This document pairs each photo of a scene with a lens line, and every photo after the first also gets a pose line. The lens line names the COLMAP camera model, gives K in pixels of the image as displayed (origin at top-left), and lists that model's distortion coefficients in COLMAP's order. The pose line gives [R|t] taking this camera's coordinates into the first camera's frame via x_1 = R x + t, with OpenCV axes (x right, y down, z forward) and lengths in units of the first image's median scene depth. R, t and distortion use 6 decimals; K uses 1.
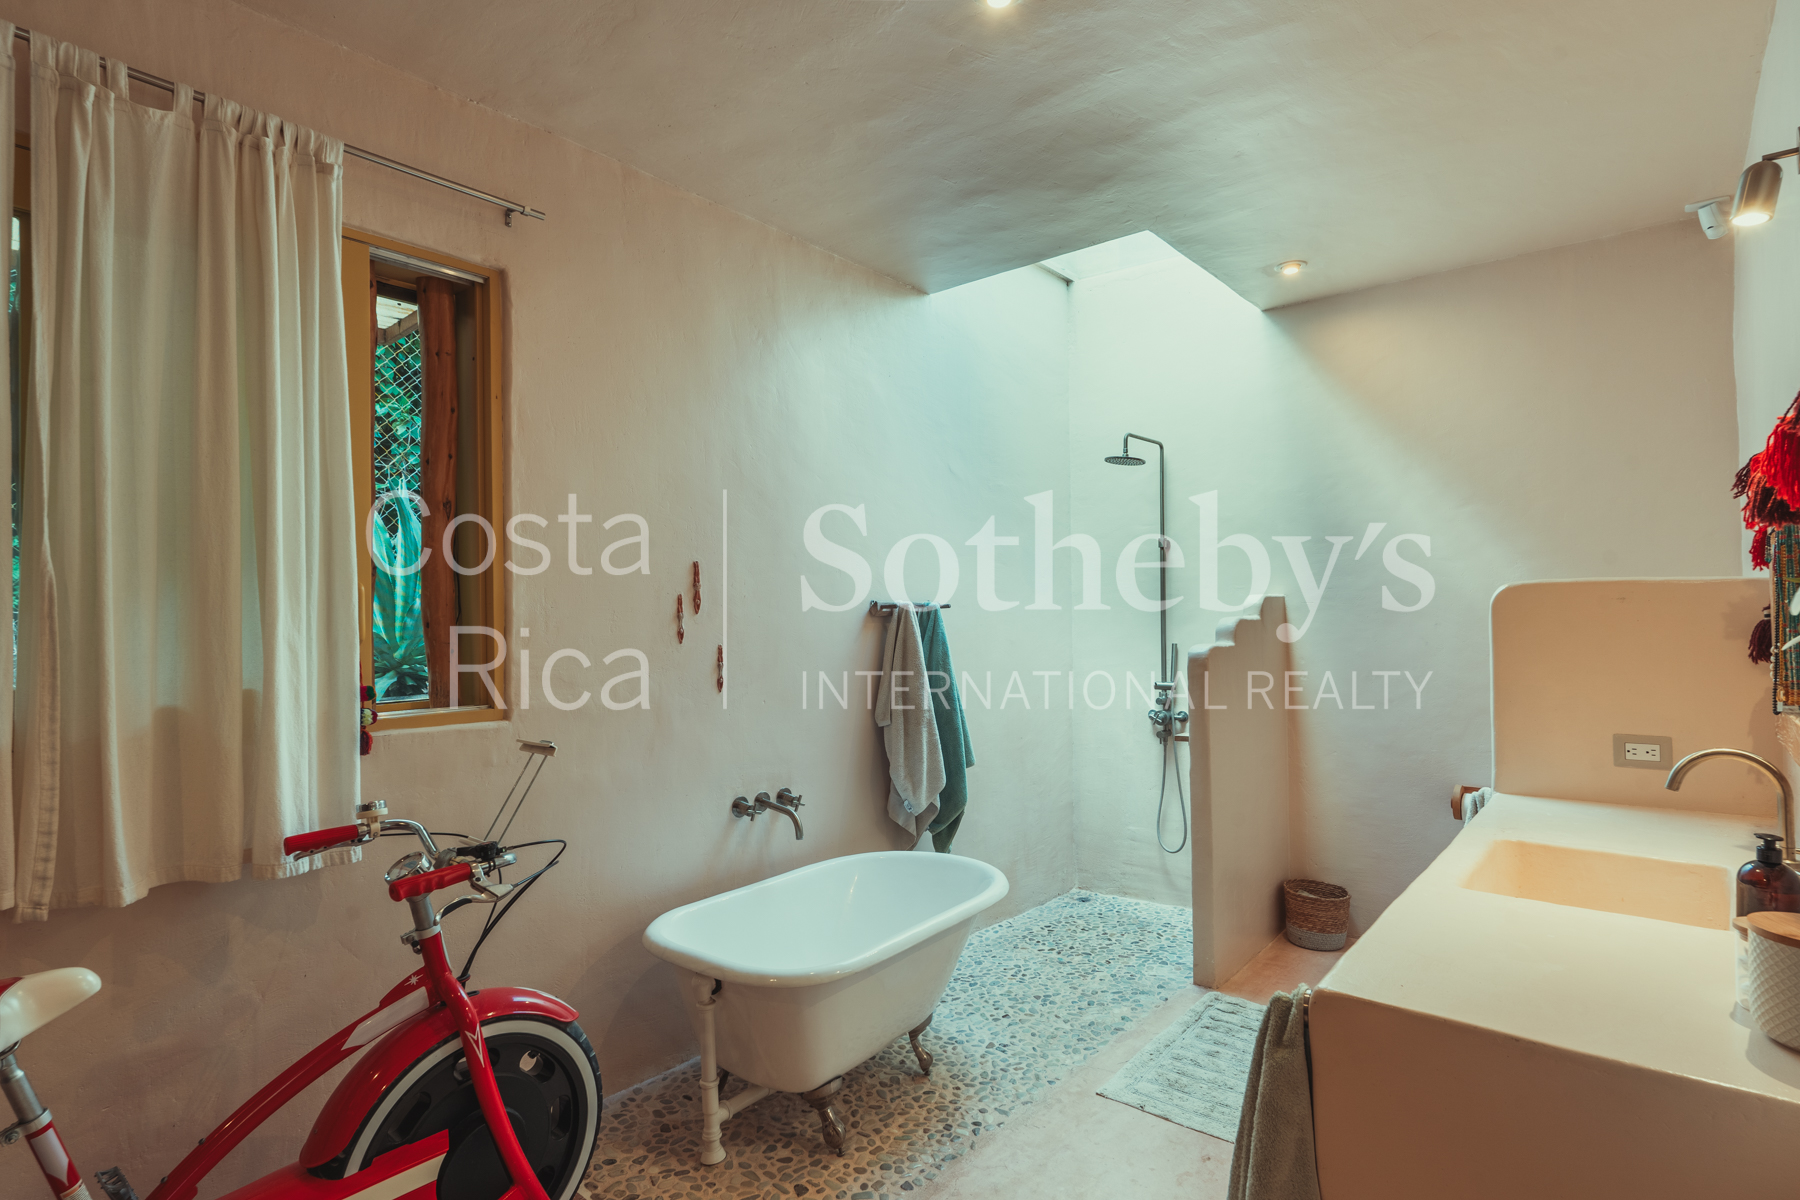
lens RADIAL K [[906.0, 0, 915.9], [0, 906.0, 611.3], [0, 0, 1]] dist [0.001352, -0.001338]
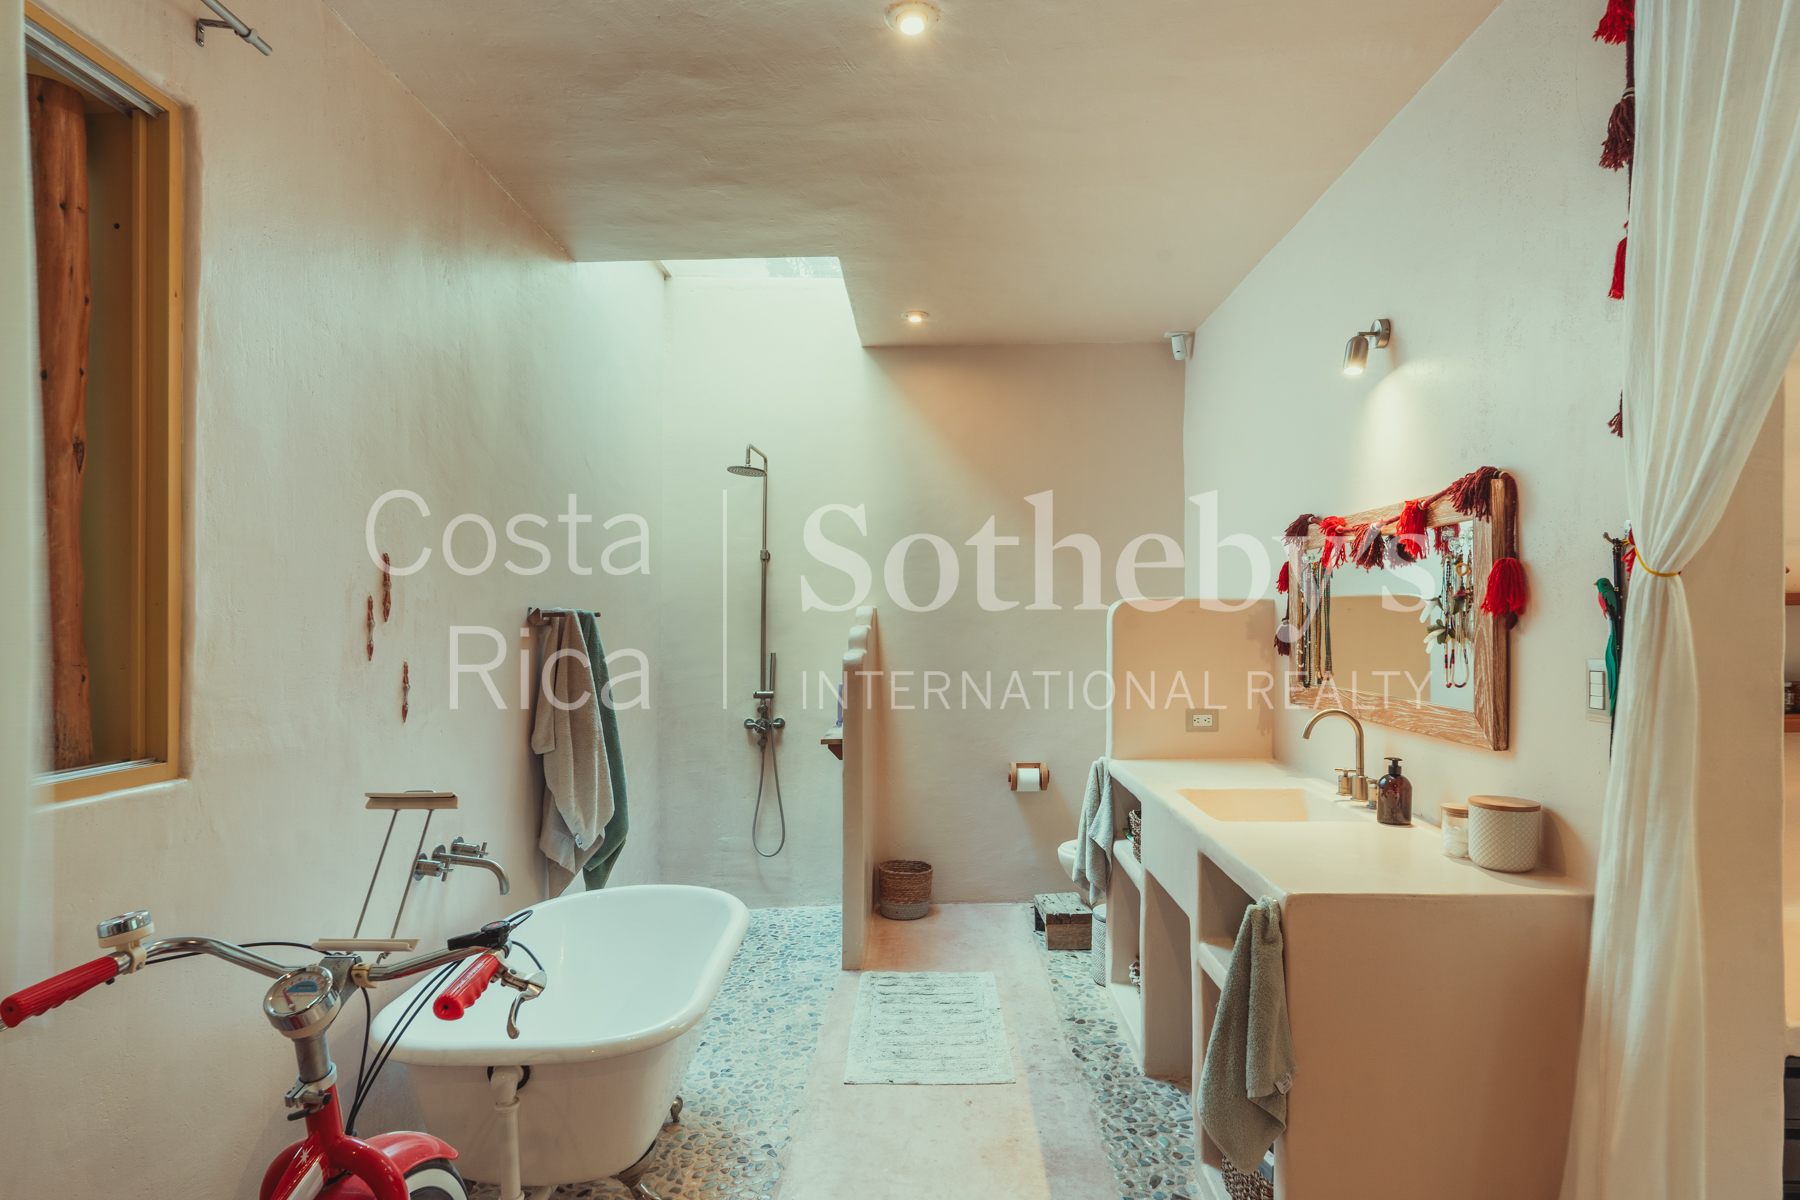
lens RADIAL K [[906.0, 0, 974.5], [0, 906.0, 628.6], [0, 0, 1]] dist [0.001352, -0.001338]
pose [[0.793228, -0.002725, 0.608918, -0.289925], [-0.000672, 0.999985, 0.005351, 0.004039], [-0.608924, -0.004653, 0.793215, 0.080415]]
